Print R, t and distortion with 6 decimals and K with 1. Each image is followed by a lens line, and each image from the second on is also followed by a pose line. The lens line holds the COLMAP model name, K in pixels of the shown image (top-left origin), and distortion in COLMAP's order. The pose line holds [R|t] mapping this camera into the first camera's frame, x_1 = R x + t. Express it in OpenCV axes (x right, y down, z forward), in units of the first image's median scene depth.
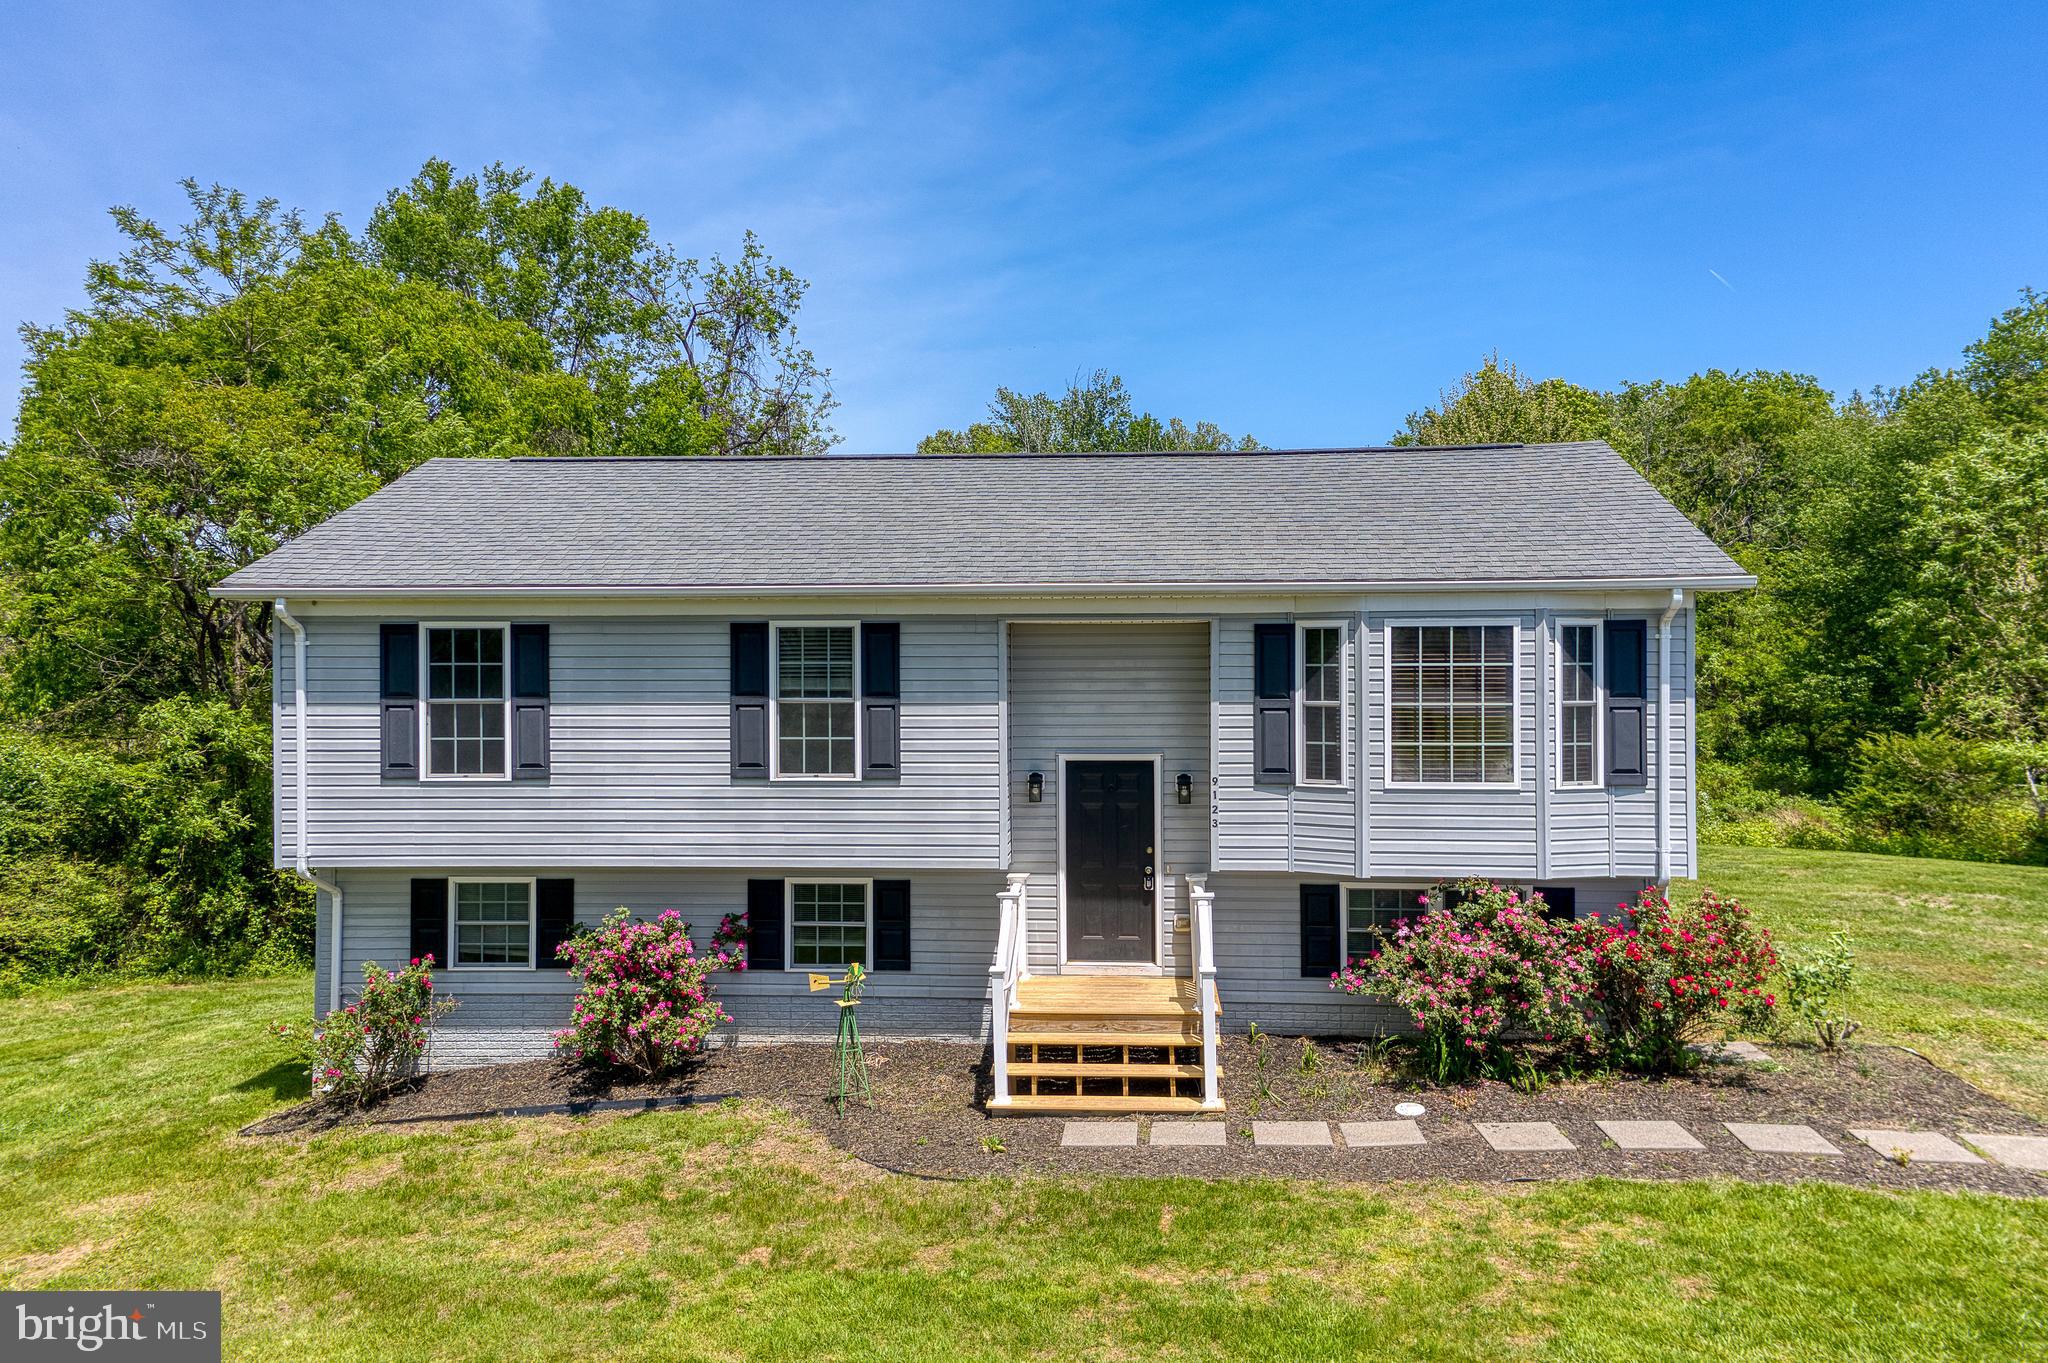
lens RADIAL K [[1541.0, 0, 1027.1], [0, 1541.0, 677.8], [0, 0, 1]] dist [0.059863, 0.209642]
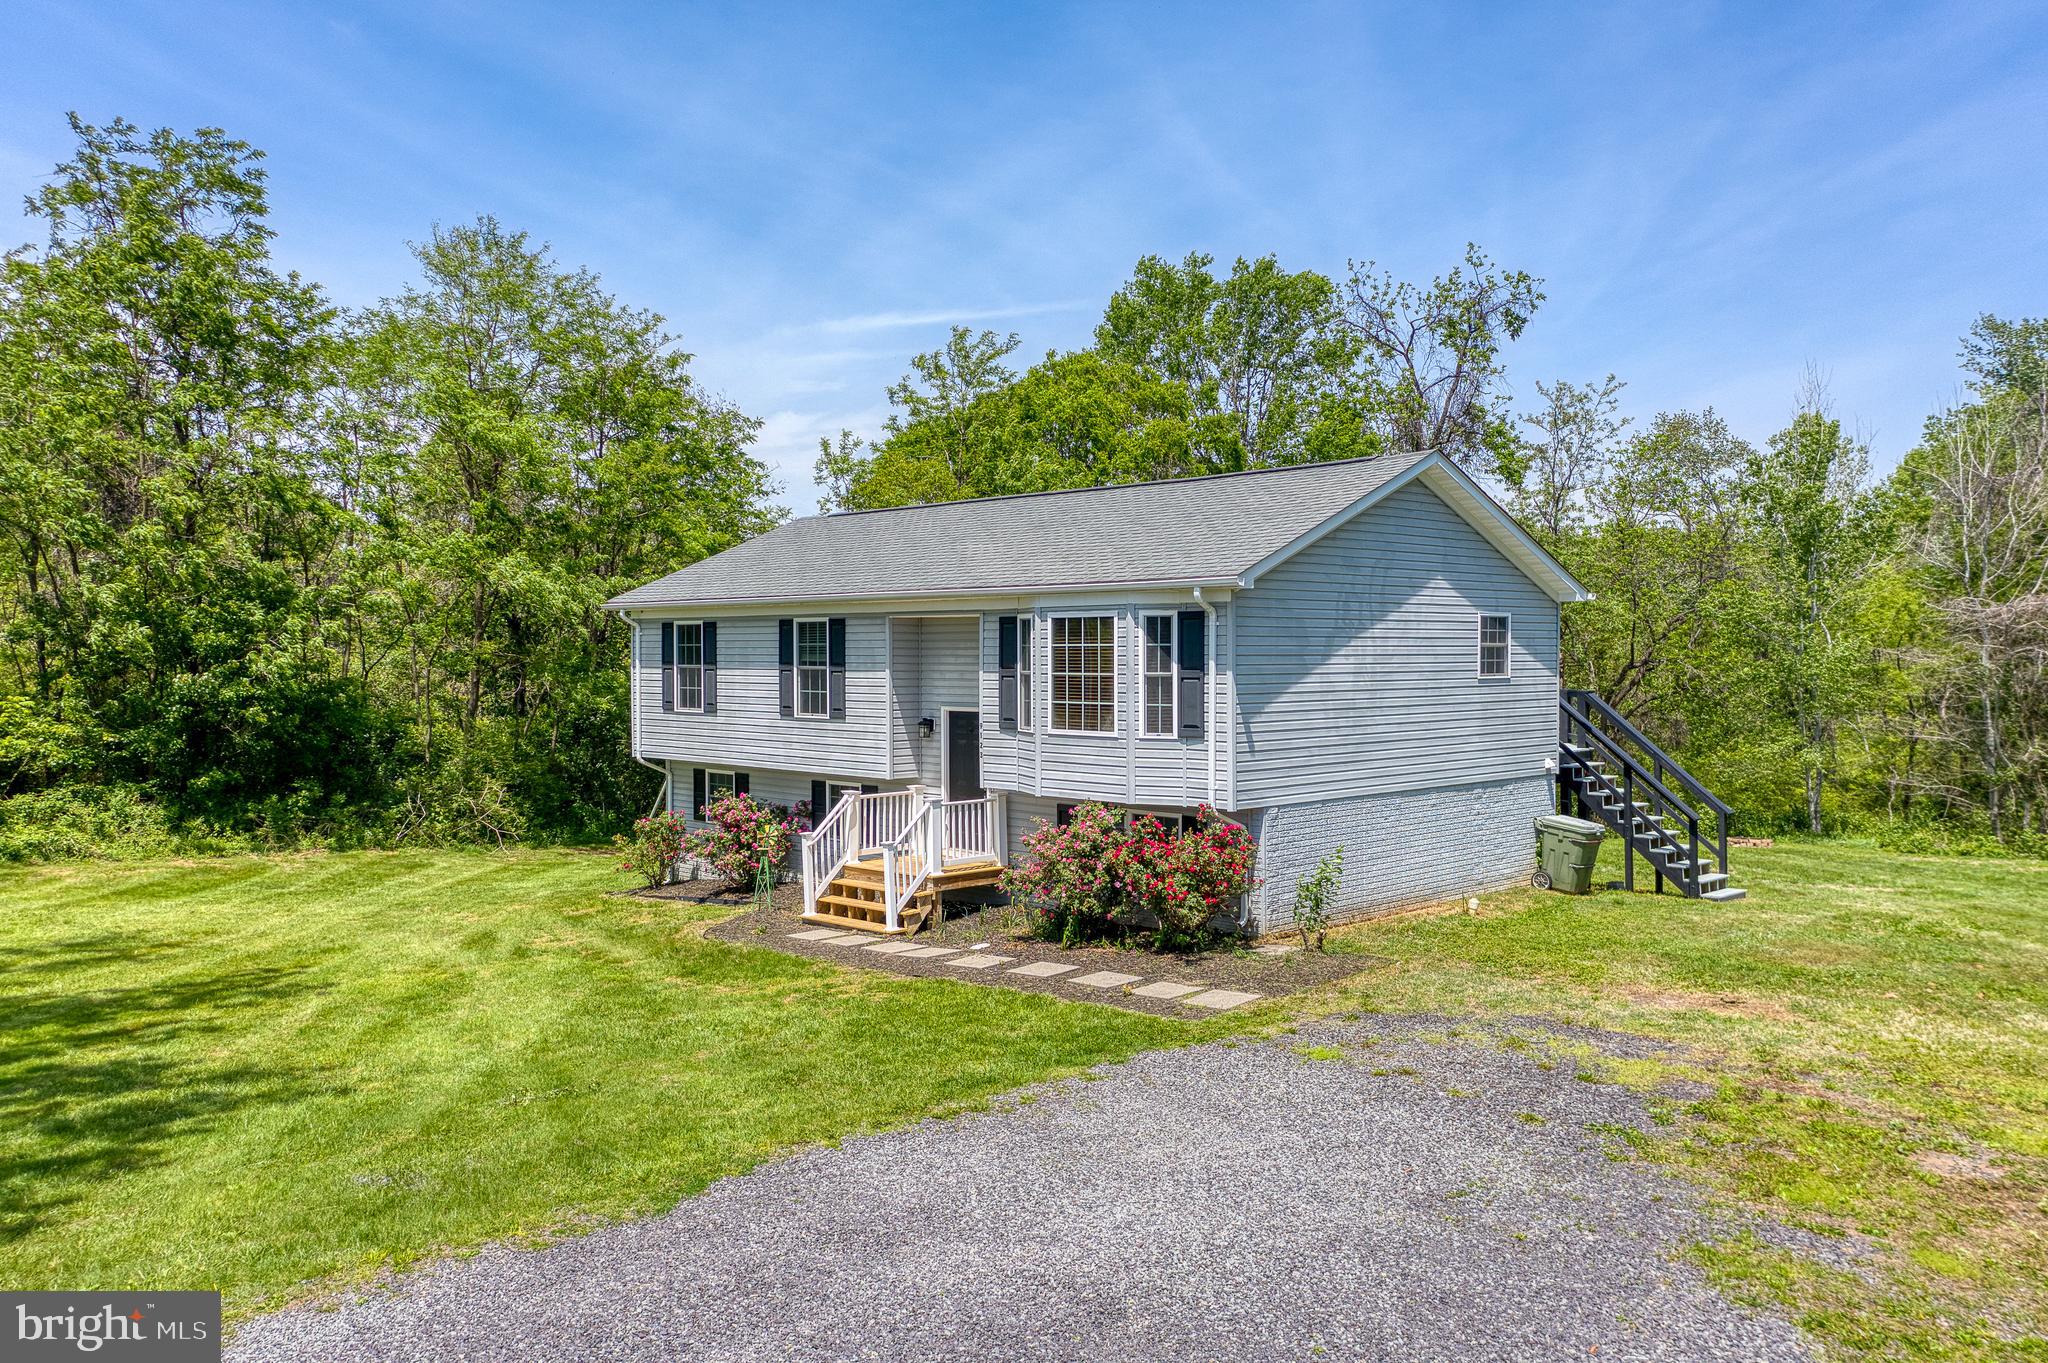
lens RADIAL K [[1566.0, 0, 1025.9], [0, 1566.0, 672.6], [0, 0, 1]] dist [0.001345, 0.033366]
pose [[0.758307, 0.011195, -0.651801, 1.087253], [-0.006222, 0.999931, 0.009935, 0.002287], [0.651868, -0.003478, 0.758325, -0.082318]]
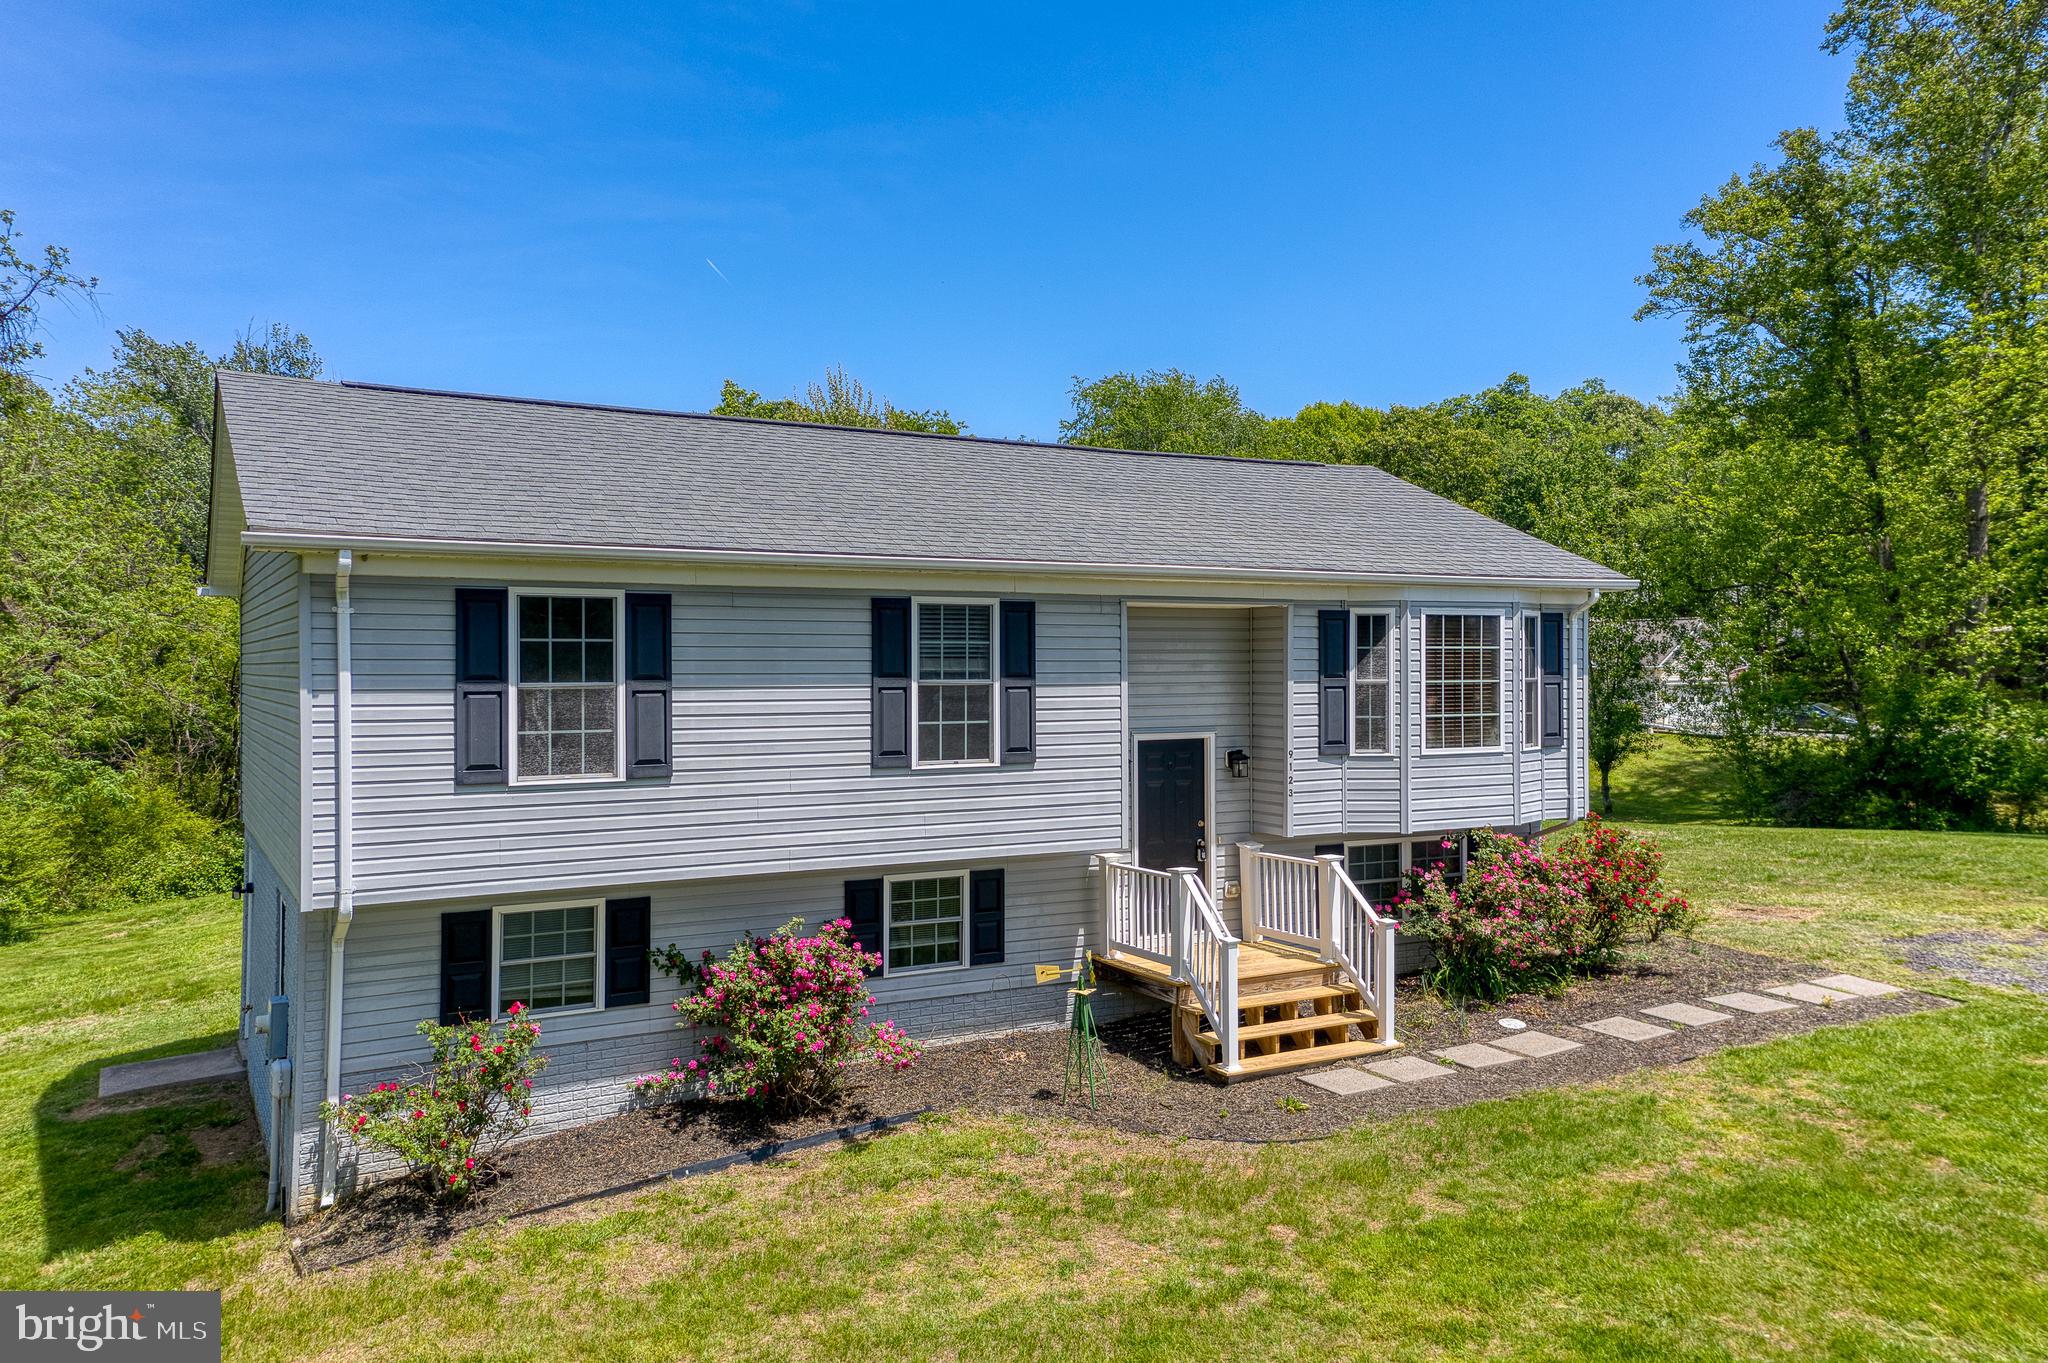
lens RADIAL K [[1541.0, 0, 1027.1], [0, 1541.0, 677.8], [0, 0, 1]] dist [0.059863, 0.209642]
pose [[0.830557, -0.003643, 0.556922, -0.625586], [0.005485, 0.999984, -0.001638, 0.013801], [-0.556907, 0.004415, 0.830563, 0.196364]]
